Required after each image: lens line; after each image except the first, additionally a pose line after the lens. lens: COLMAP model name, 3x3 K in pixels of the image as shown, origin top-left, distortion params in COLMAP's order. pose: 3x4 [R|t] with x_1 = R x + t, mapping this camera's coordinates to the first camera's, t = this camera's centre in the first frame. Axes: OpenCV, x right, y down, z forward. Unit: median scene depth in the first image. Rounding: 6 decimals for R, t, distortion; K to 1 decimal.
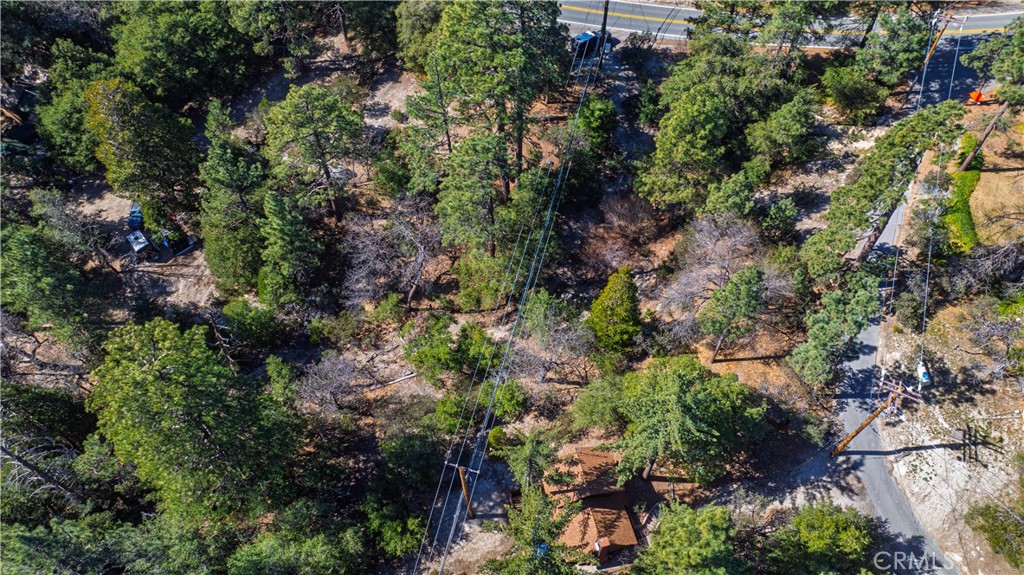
lens RADIAL K [[715.3, 0, 516.0], [0, 715.3, 285.1], [0, 0, 1]] dist [-0.022335, 0.004996]
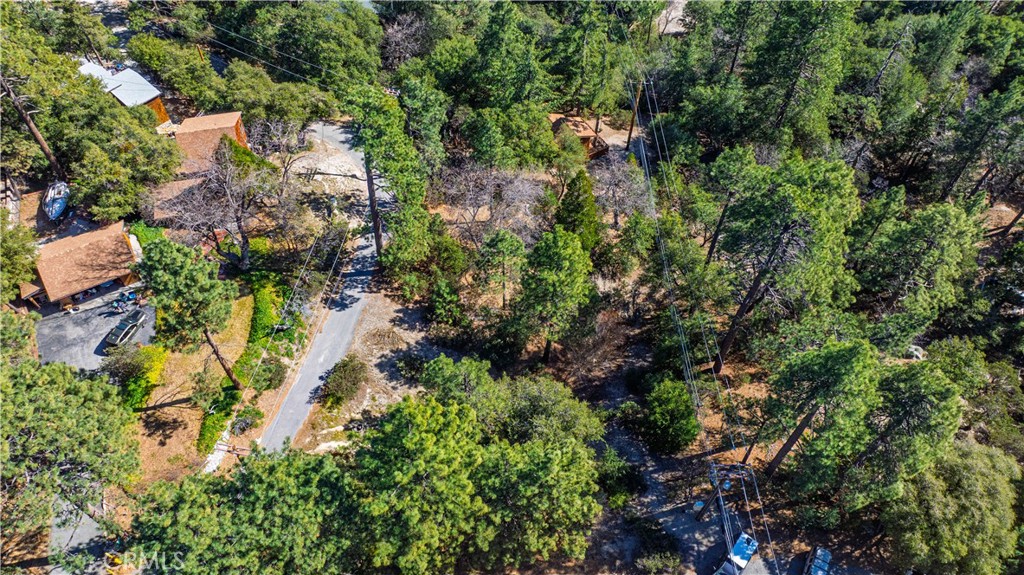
lens RADIAL K [[718.0, 0, 515.4], [0, 718.0, 285.3], [0, 0, 1]] dist [-0.043440, 0.049493]
pose [[-0.965835, 0.207787, -0.154879, 0.463794], [-0.208809, -0.269968, 0.939955, -1.127125], [0.153499, 0.940182, 0.304132, 0.756346]]
